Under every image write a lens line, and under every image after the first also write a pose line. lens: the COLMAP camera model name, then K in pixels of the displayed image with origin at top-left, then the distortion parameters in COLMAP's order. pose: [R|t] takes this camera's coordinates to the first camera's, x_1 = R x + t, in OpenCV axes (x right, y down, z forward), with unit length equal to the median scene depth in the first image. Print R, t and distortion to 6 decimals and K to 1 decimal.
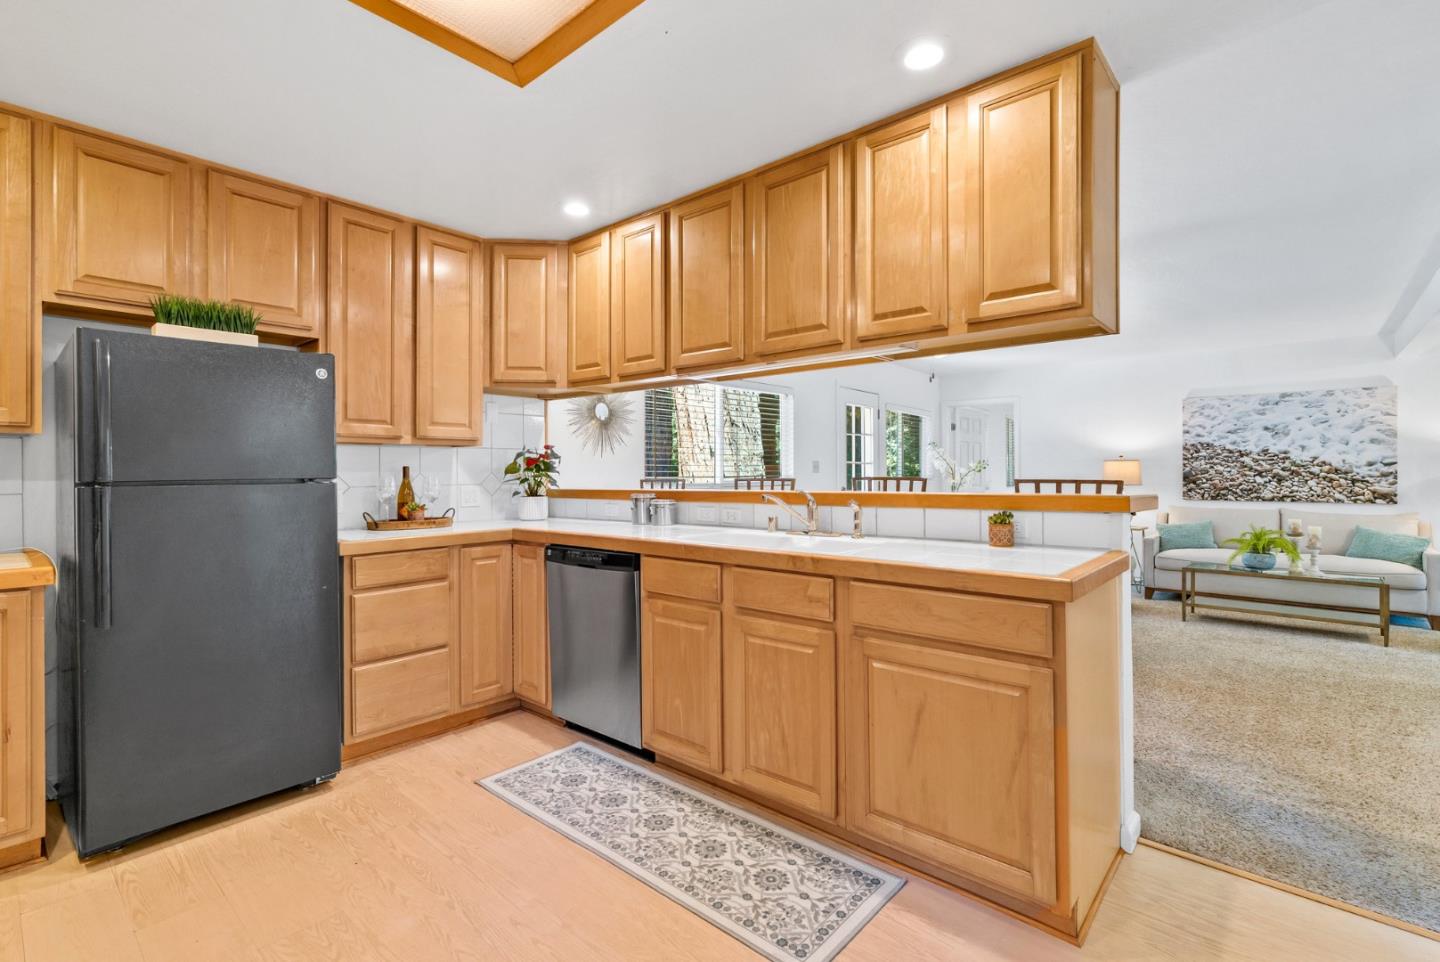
lens RADIAL K [[667.4, 0, 715.8], [0, 667.4, 476.4], [0, 0, 1]] dist [0.000249, -0.000238]
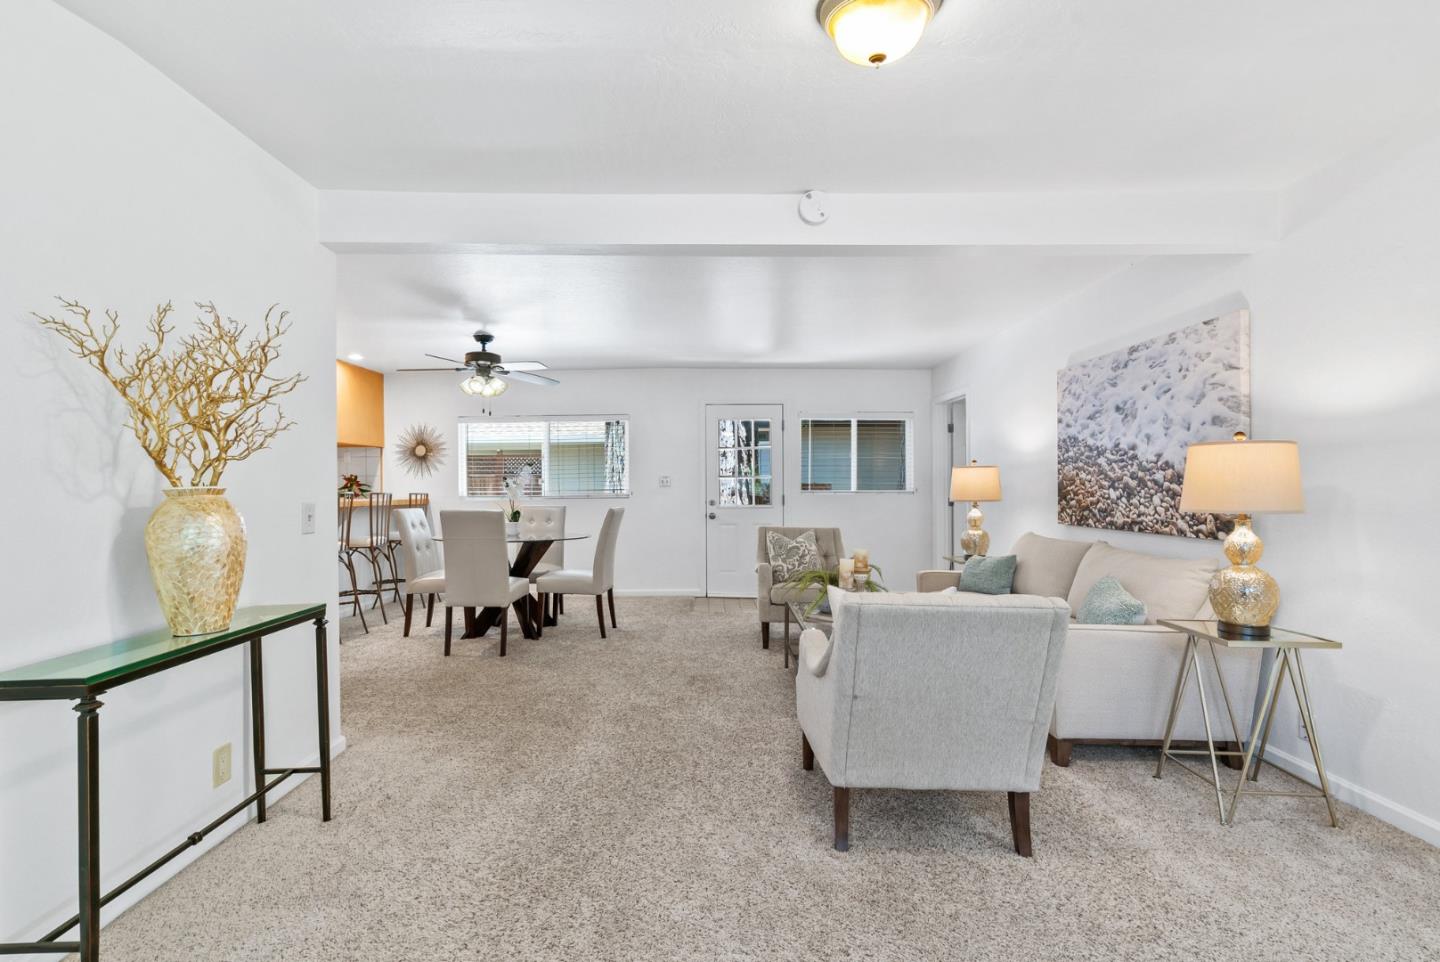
lens RADIAL K [[668.2, 0, 700.6], [0, 668.2, 499.8], [0, 0, 1]] dist [-0.000237, 0.000124]
pose [[0.651887, 0.008134, -0.758273, 1.304698], [0.003490, 0.999900, 0.013726, 0.000883], [0.758308, -0.011595, 0.651793, 0.407063]]
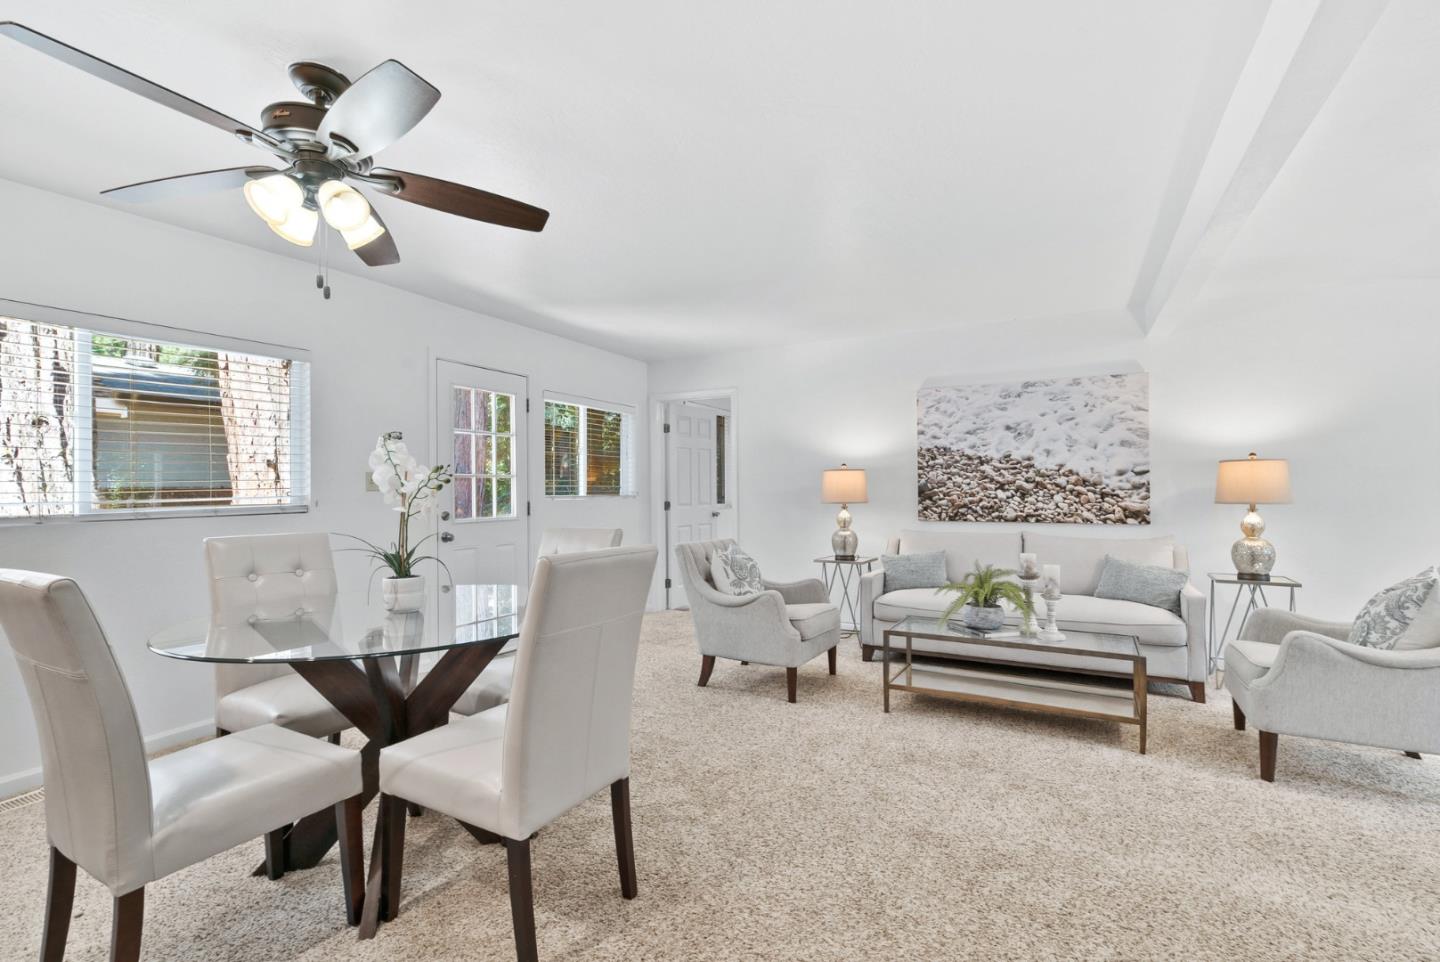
lens RADIAL K [[659.9, 0, 723.6], [0, 659.9, 493.4], [0, 0, 1]] dist [-0.002984, 0.000275]
pose [[0.973689, -0.011880, 0.227571, 0.415282], [0.010823, 0.999924, 0.005896, -0.004979], [-0.227623, -0.003278, 0.973744, 0.417857]]
